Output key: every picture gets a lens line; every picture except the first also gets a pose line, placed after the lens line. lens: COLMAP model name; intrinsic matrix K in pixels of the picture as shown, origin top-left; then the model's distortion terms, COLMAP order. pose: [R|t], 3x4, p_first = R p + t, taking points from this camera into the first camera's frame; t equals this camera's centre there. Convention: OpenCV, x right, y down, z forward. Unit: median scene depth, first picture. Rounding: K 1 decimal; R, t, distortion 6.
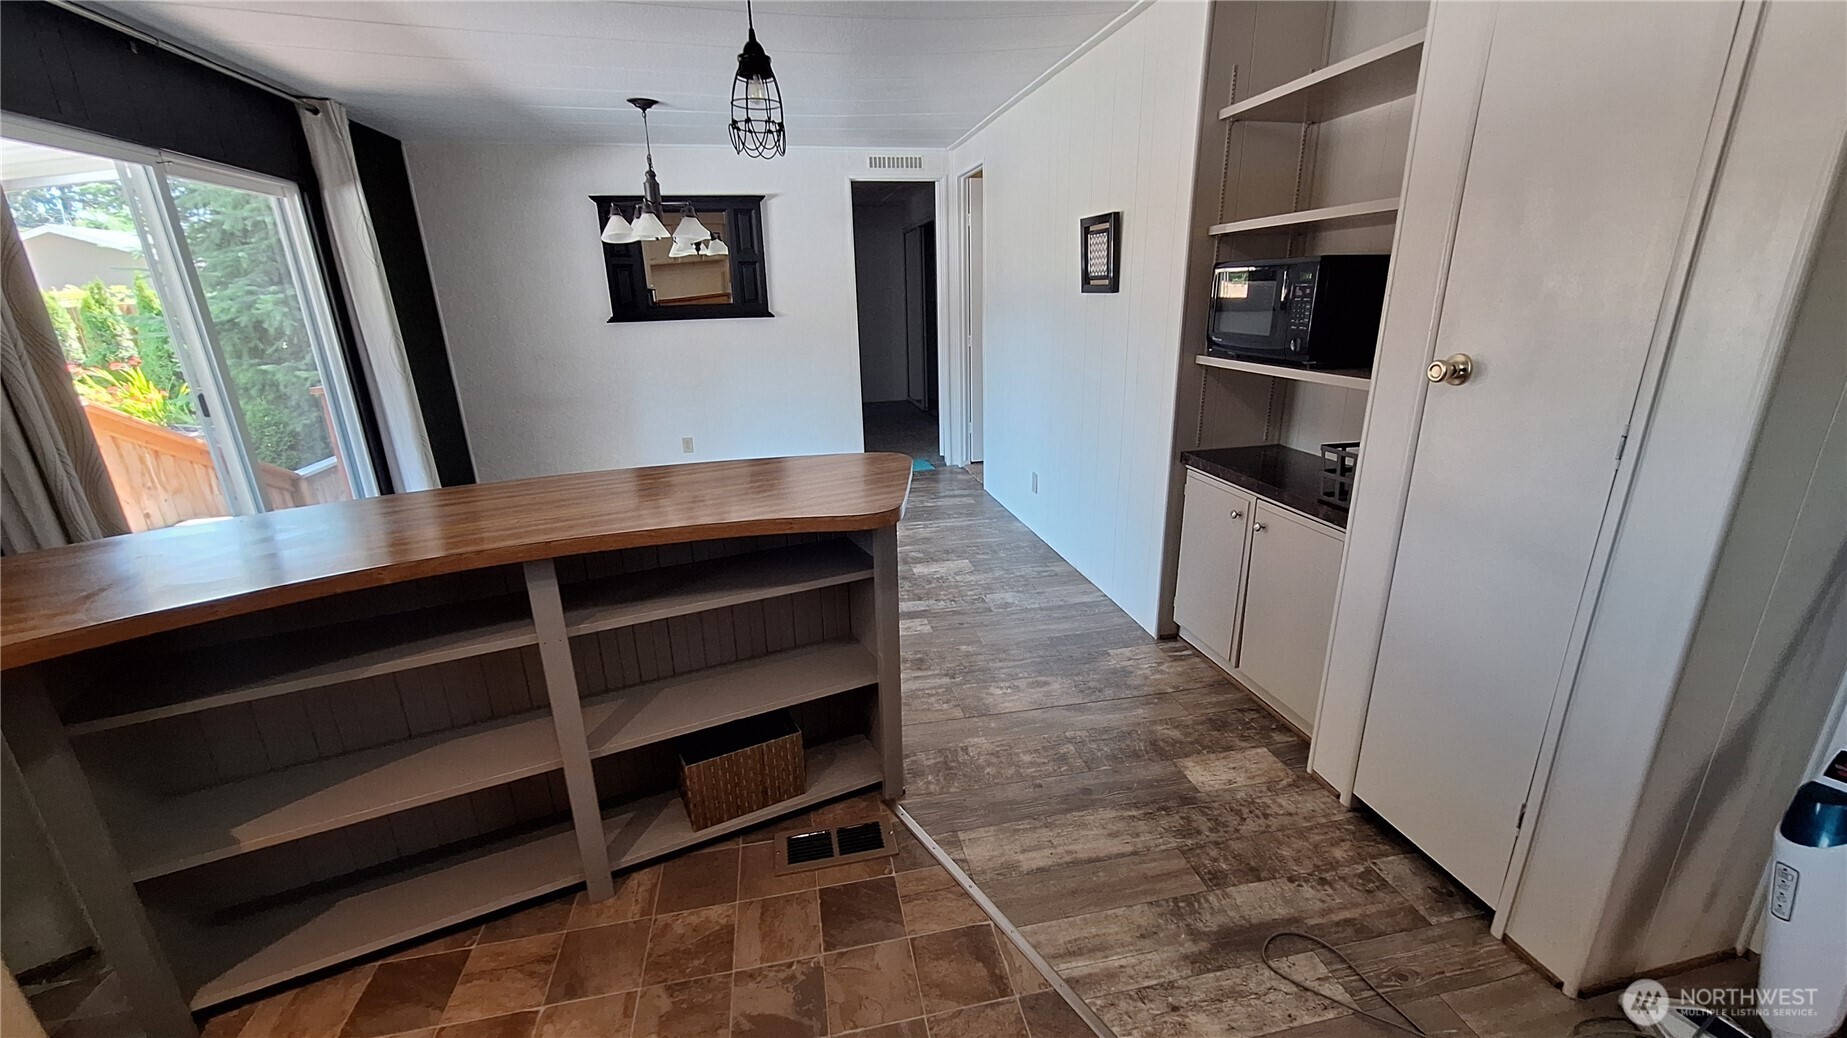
lens RADIAL K [[728.3, 0, 923.5], [0, 728.3, 519.0], [0, 0, 1]] dist [0.000305, 0.000080]
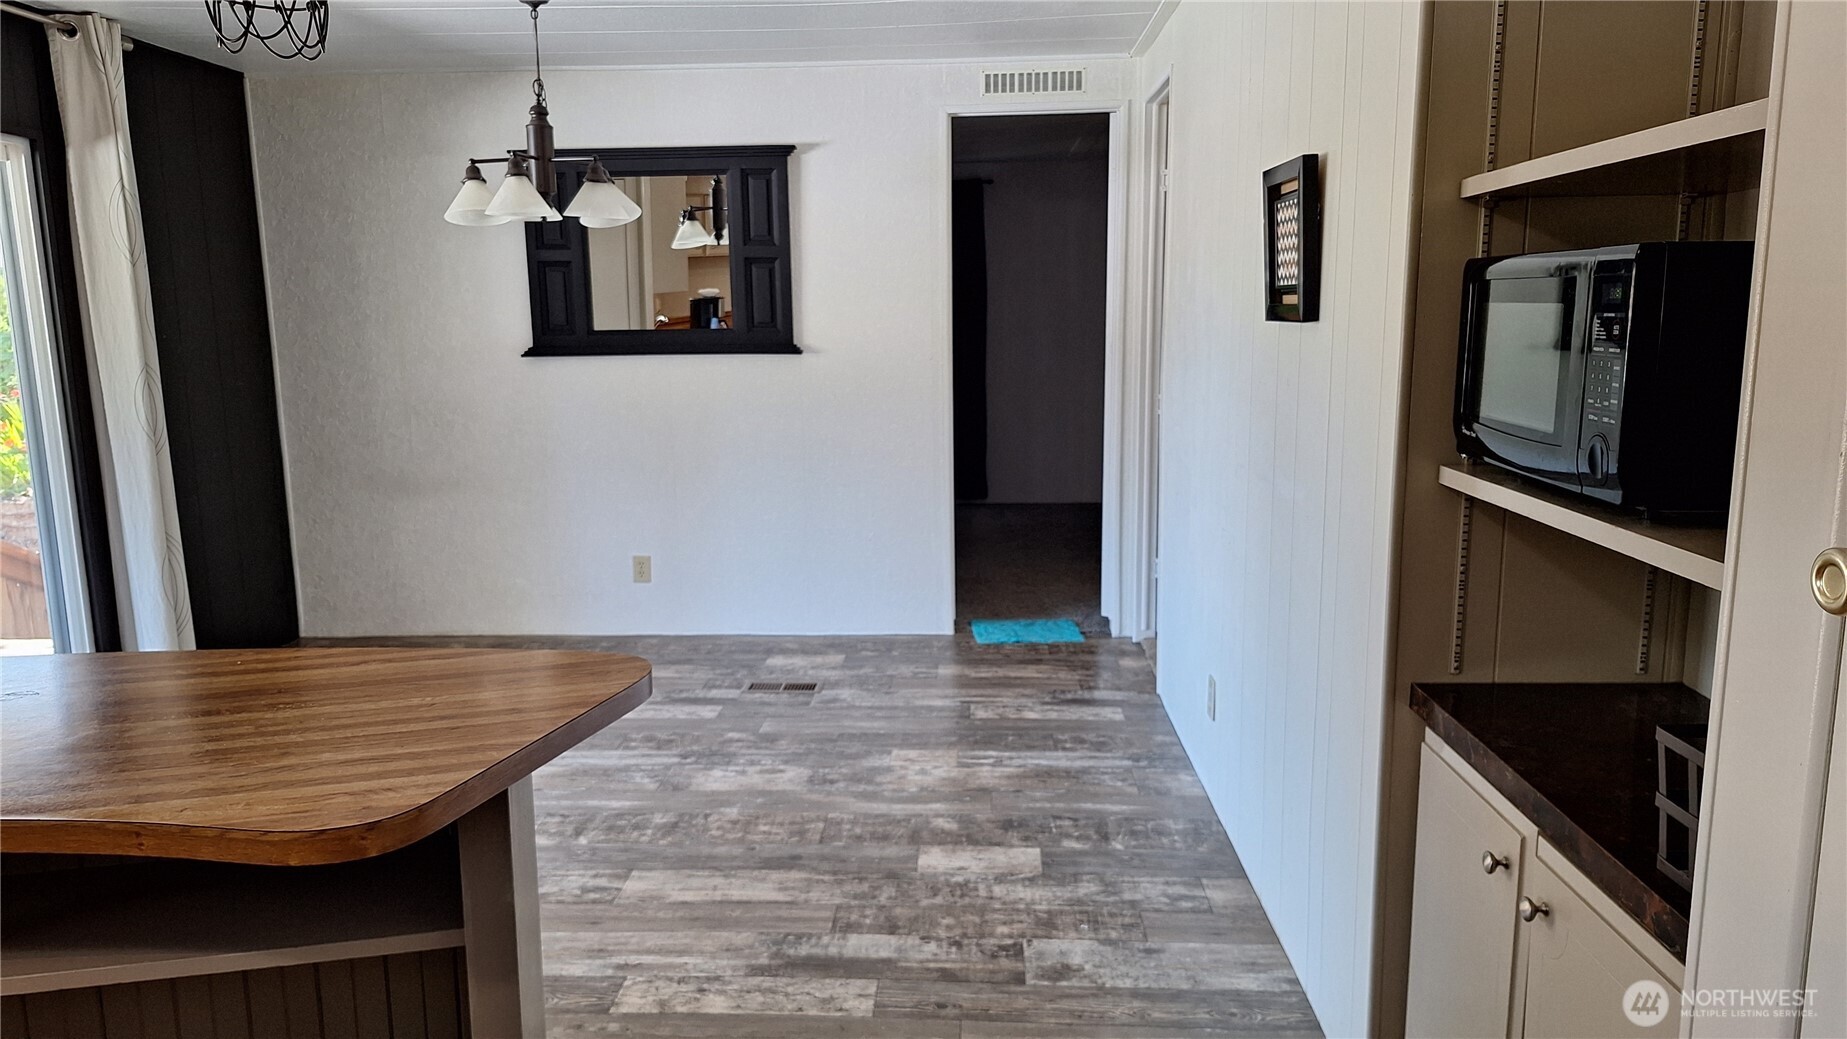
lens RADIAL K [[1256.0, 0, 923.5], [0, 1256.0, 519.5], [0, 0, 1]] dist [0.115200, -0.124491]
pose [[0.965553, 0.050471, -0.255263, 0.190283], [-0.083894, 0.989004, -0.121788, -0.051903], [0.246309, 0.139008, 0.959171, 0.139462]]
